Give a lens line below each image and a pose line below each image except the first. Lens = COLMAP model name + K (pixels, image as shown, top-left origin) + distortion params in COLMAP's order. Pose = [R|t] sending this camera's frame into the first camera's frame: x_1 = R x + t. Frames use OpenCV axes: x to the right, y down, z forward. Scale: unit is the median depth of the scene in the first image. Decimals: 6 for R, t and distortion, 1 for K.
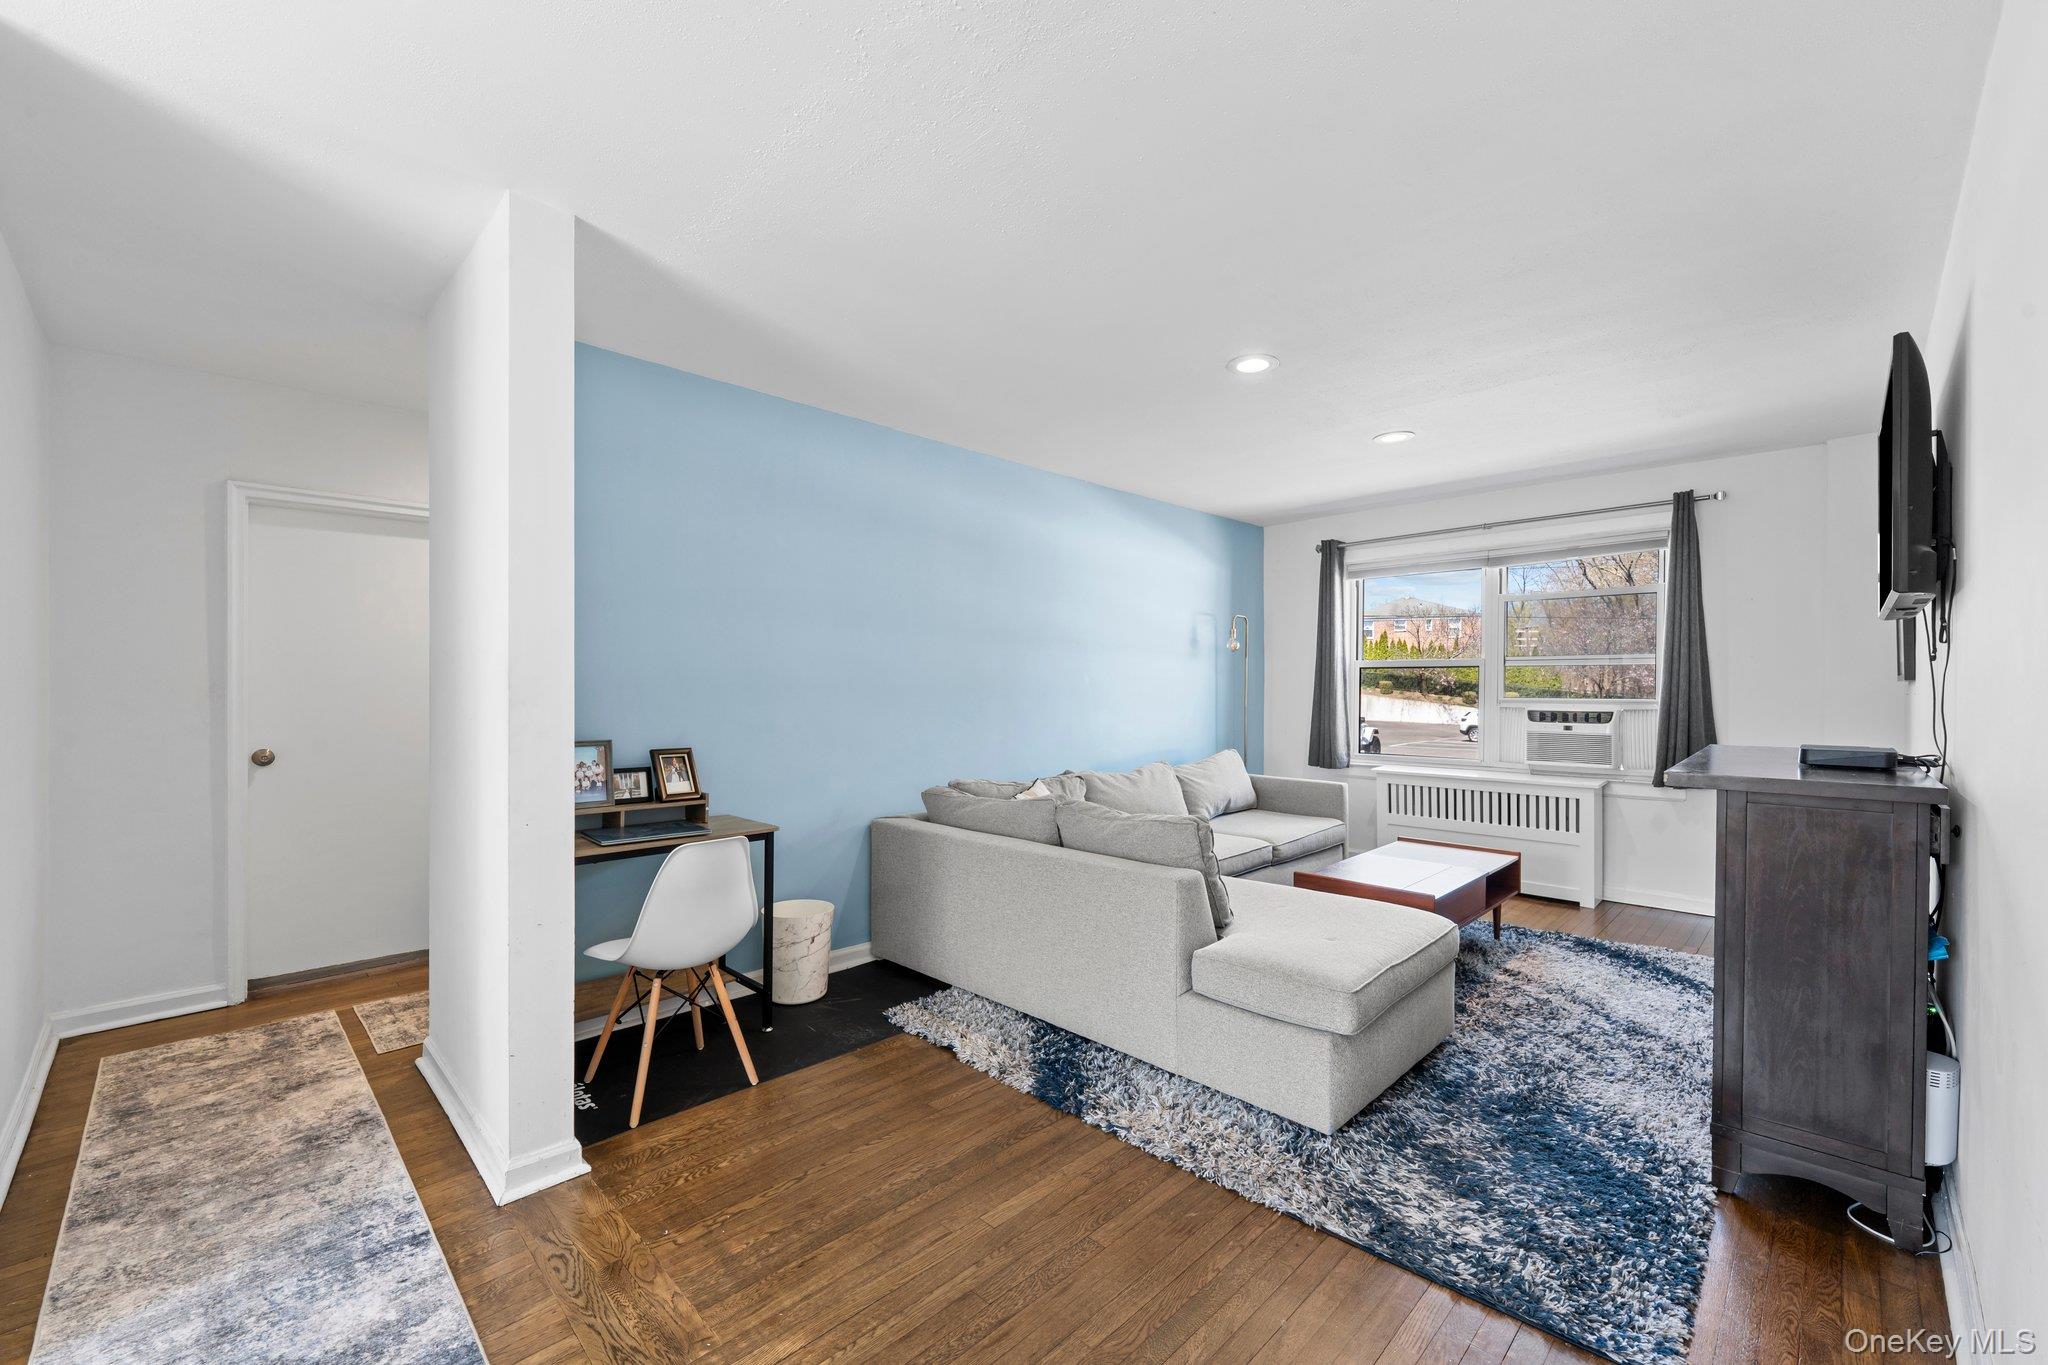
lens RADIAL K [[828.3, 0, 1026.5], [0, 828.3, 701.3], [0, 0, 1]] dist [0.004270, -0.001062]
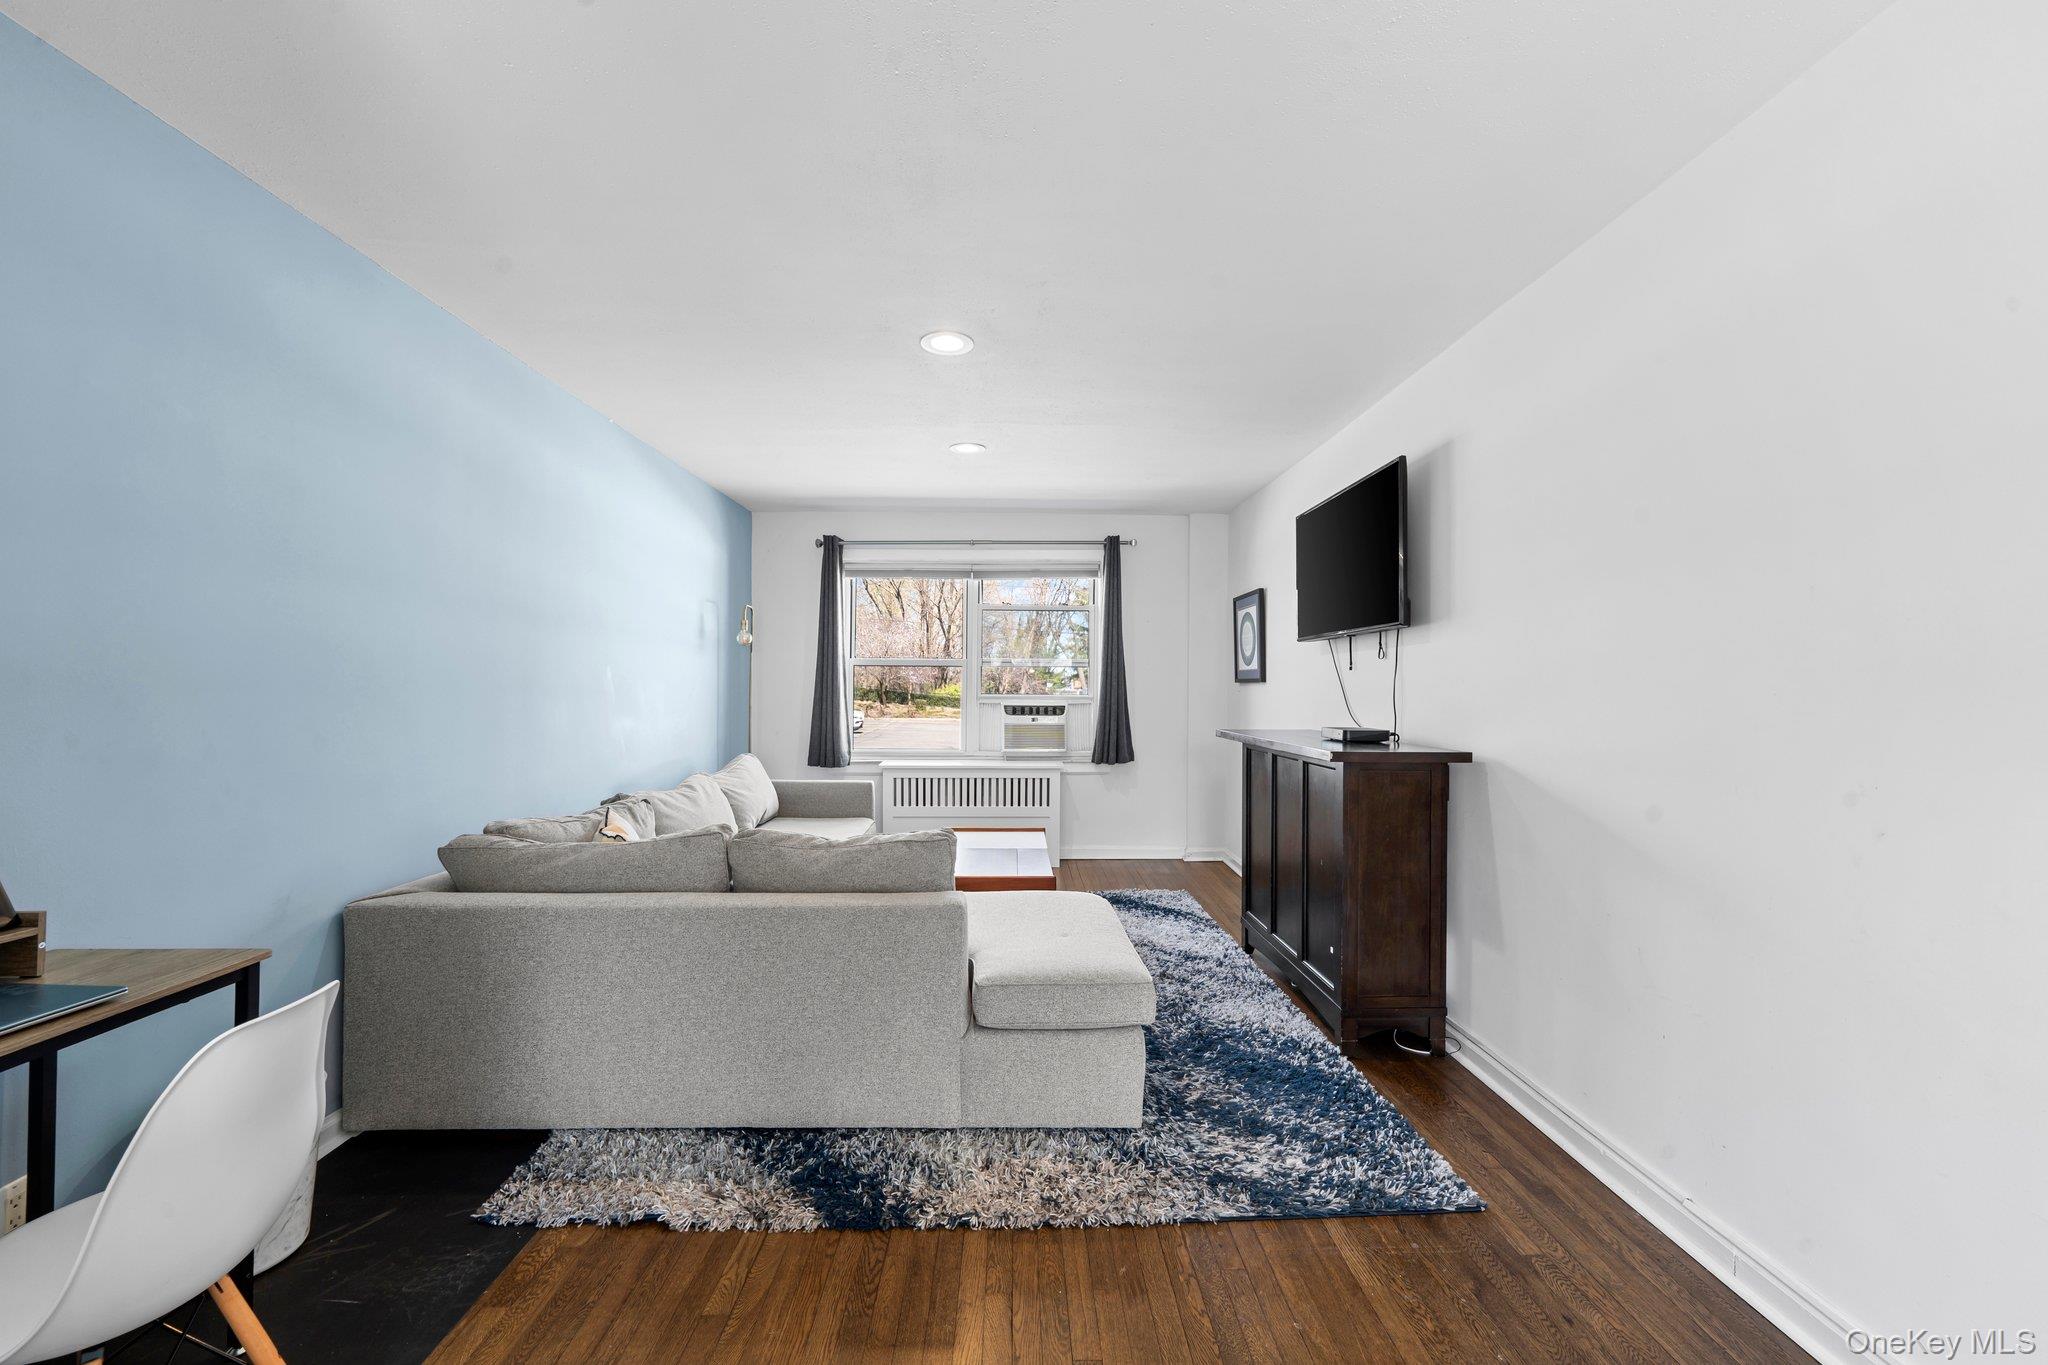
lens RADIAL K [[828.3, 0, 1025.6], [0, 828.3, 685.5], [0, 0, 1]] dist [0.004270, -0.001062]
pose [[0.698813, 0.002073, 0.715302, -0.390962], [0.008599, 0.999899, -0.011299, -0.006748], [-0.715253, 0.014046, 0.698724, 0.325640]]
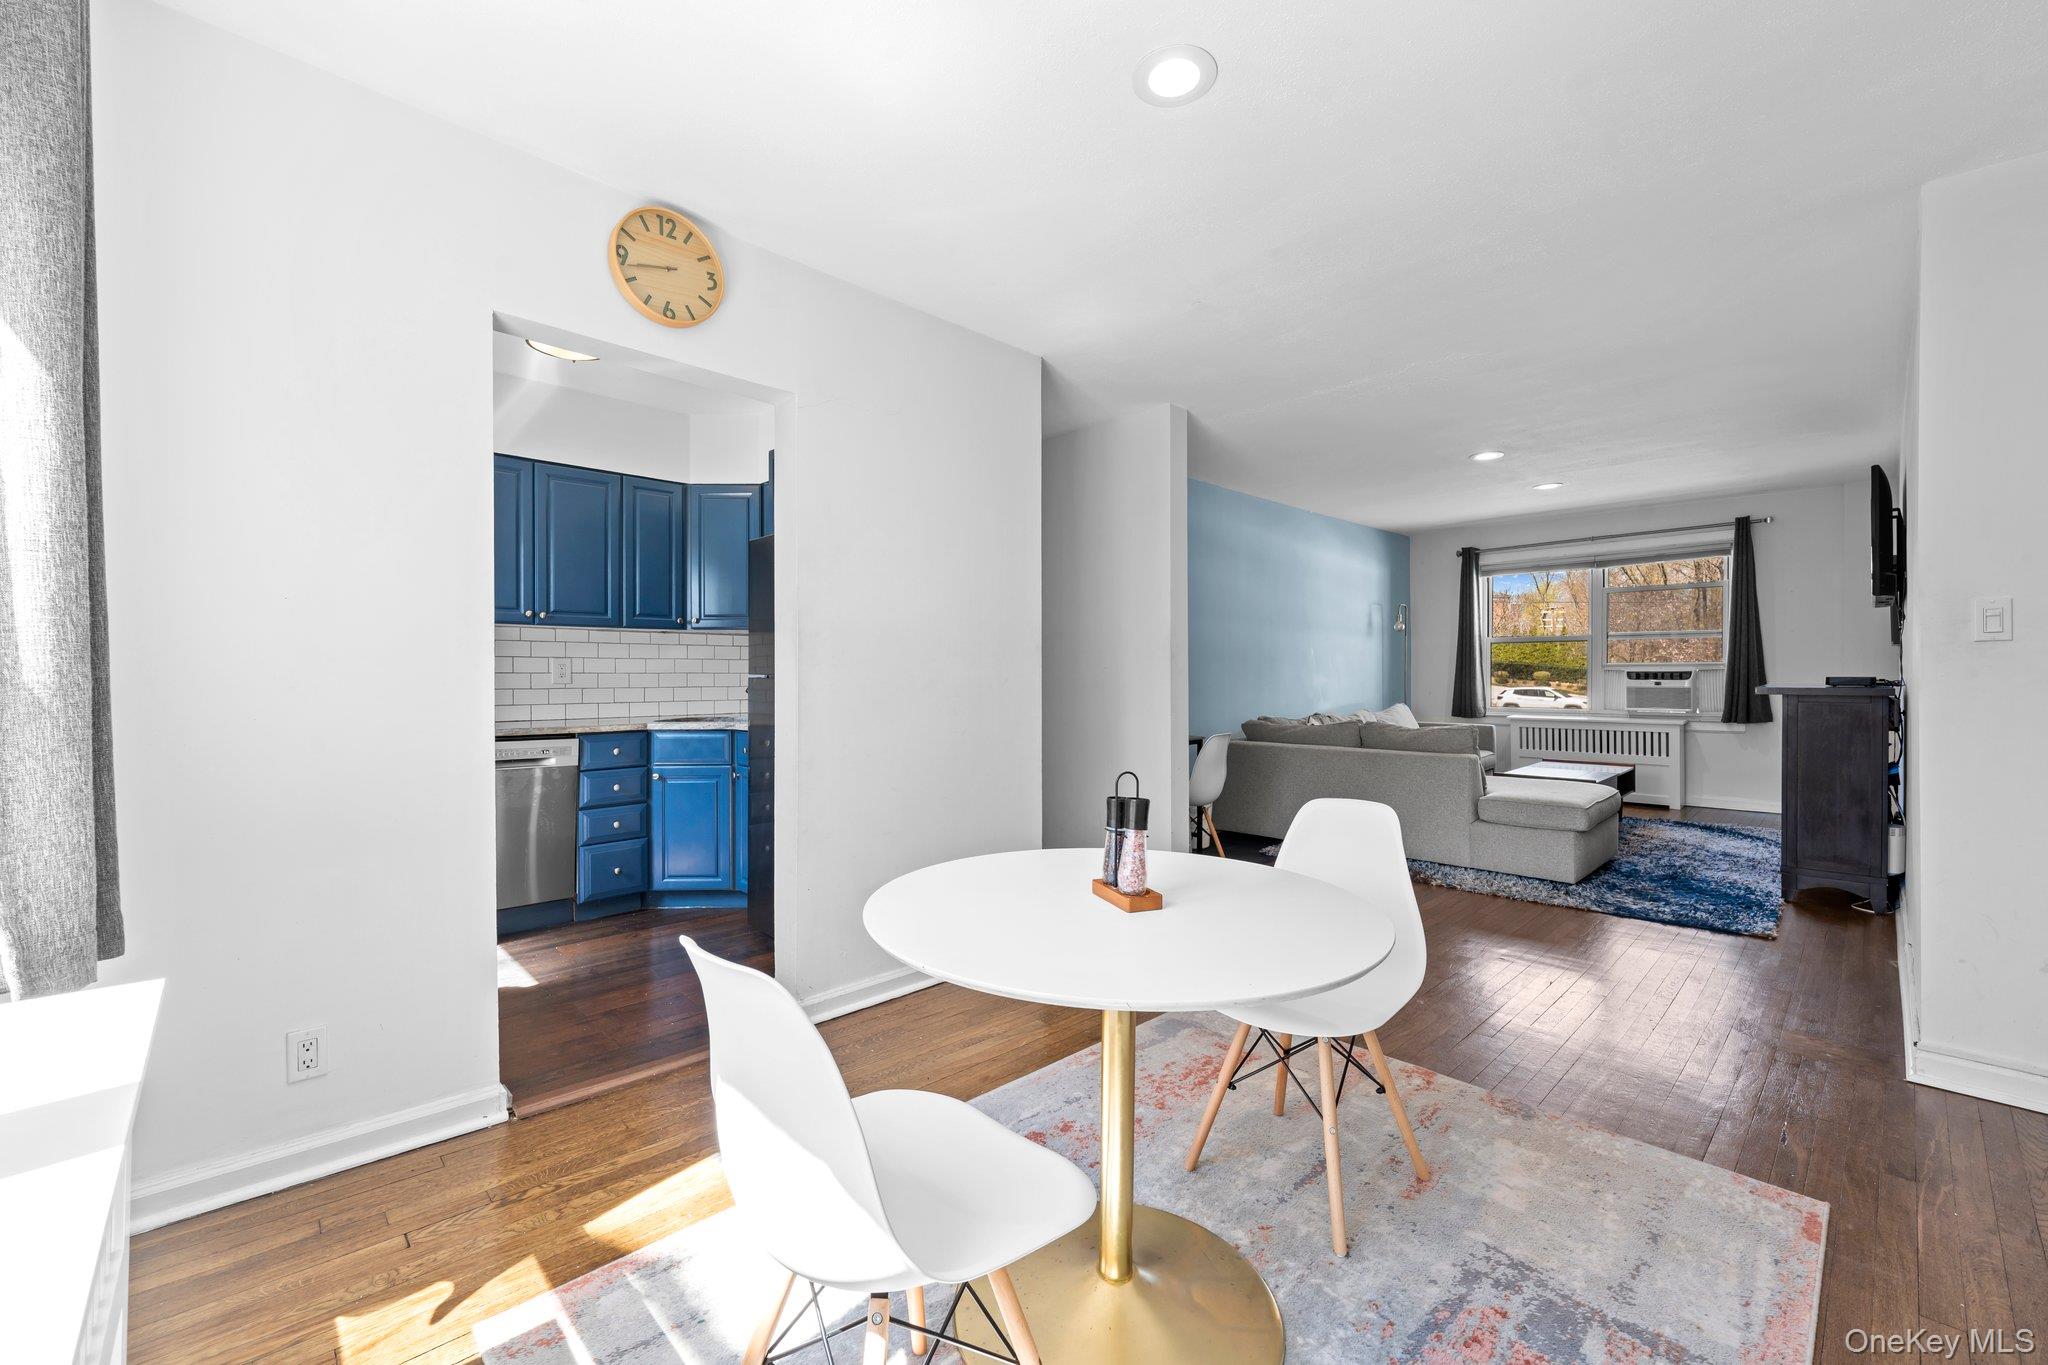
lens RADIAL K [[828.3, 0, 1021.2], [0, 828.3, 682.9], [0, 0, 1]] dist [0.004270, -0.001062]
pose [[0.999715, -0.008599, -0.022254, -0.727417], [0.008531, 0.999959, -0.003115, 0.049758], [0.022280, 0.002924, 0.999747, -0.790860]]
